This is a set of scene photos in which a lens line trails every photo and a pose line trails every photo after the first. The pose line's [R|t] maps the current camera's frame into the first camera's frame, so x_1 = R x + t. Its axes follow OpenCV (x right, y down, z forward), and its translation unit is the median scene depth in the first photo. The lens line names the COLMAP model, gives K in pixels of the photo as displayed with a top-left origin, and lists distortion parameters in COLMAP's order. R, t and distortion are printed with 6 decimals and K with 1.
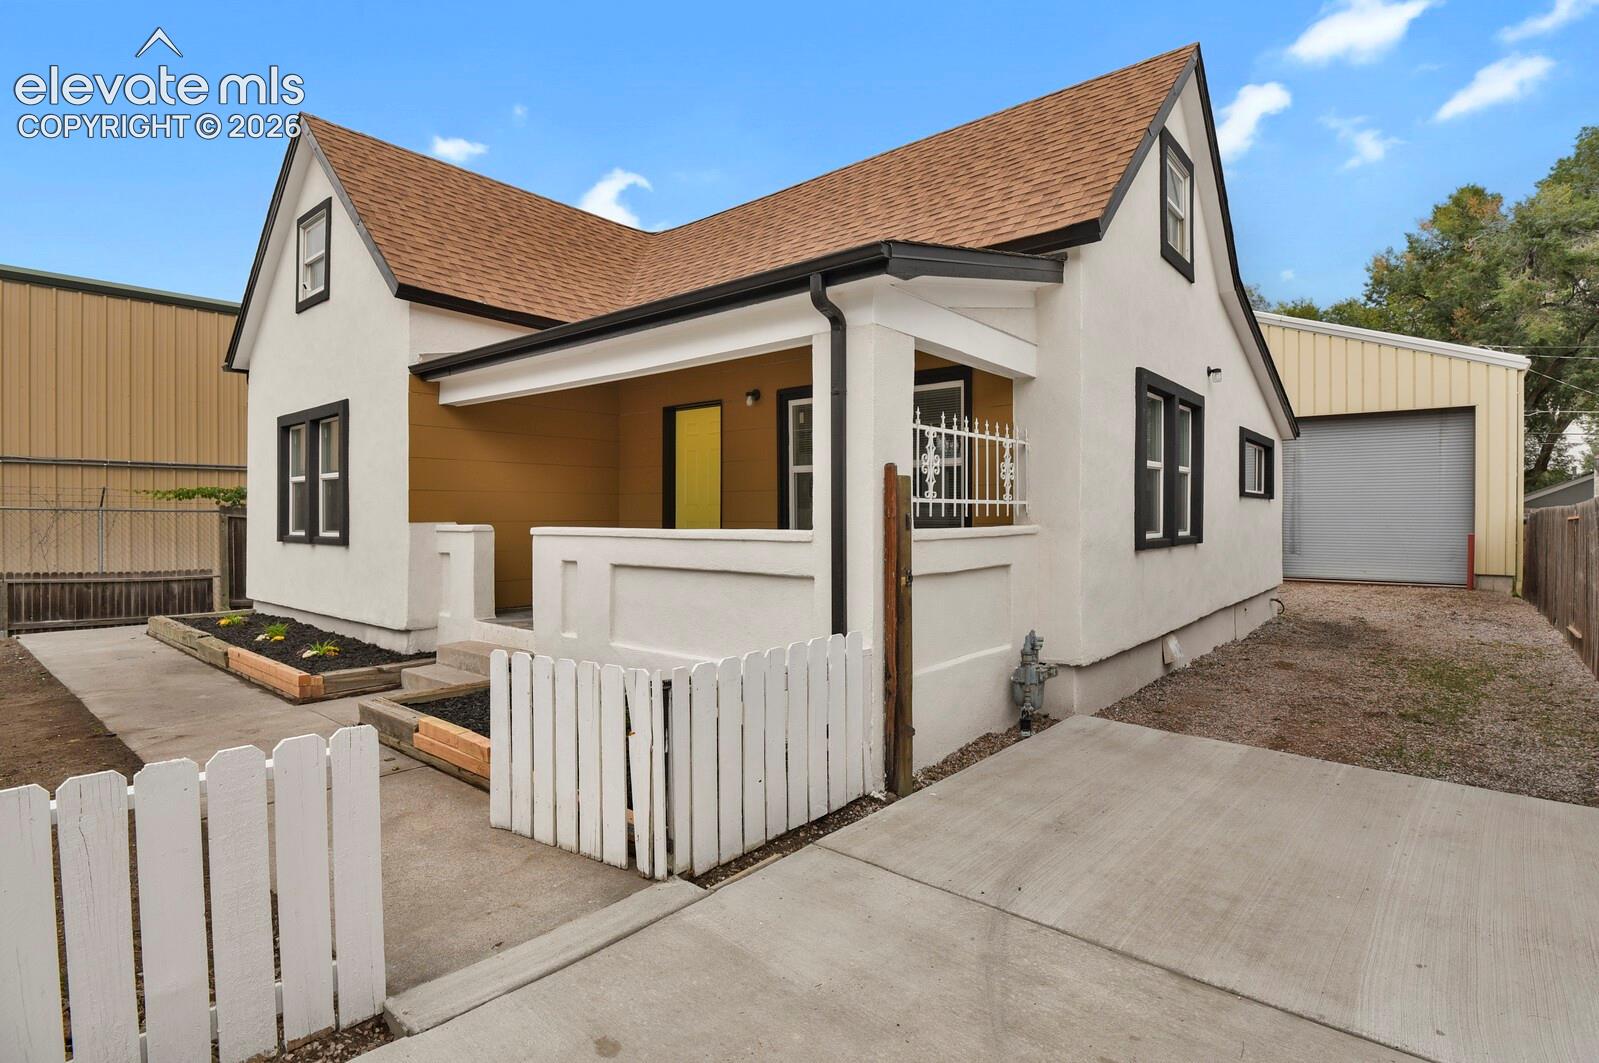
lens RADIAL K [[778.8, 0, 813.5], [0, 778.8, 523.0], [0, 0, 1]] dist [-0.027344, -0.000939]
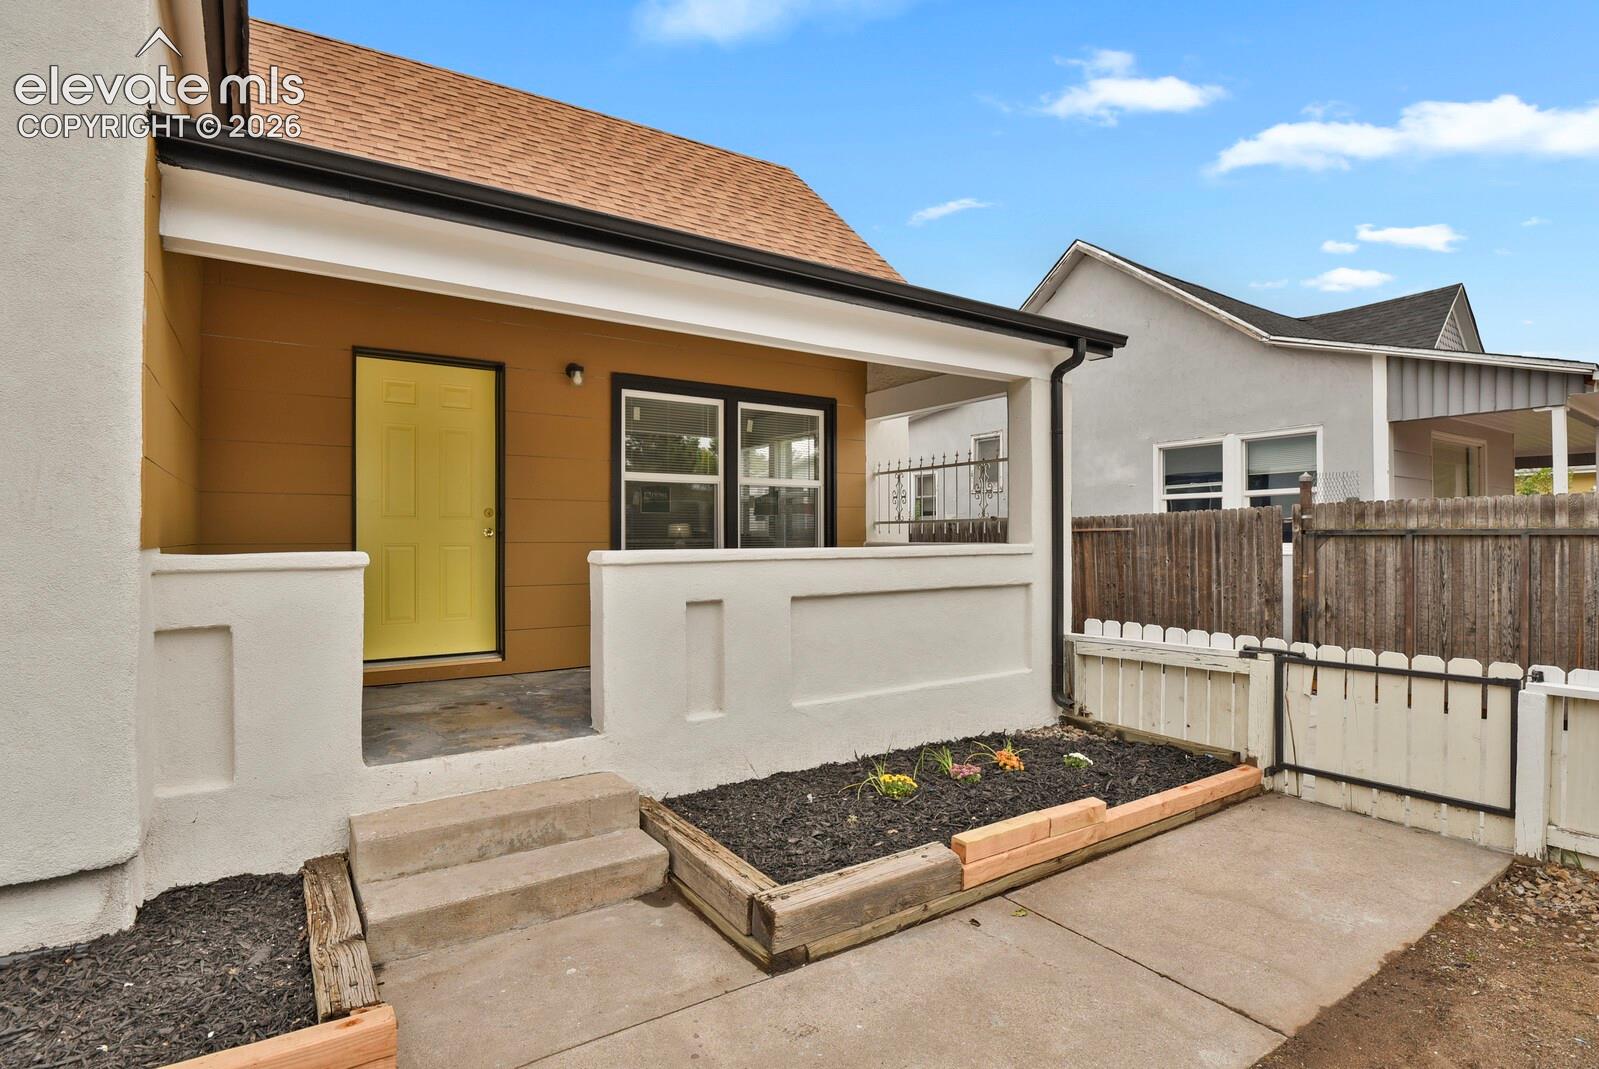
lens RADIAL K [[789.4, 0, 799.0], [0, 789.4, 540.7], [0, 0, 1]] dist [-0.026861, -0.000124]
pose [[0.300724, -0.002616, 0.953708, -0.525017], [0.014314, 0.999896, -0.001771, 0.000364], [-0.953604, 0.014184, 0.300731, 0.415525]]
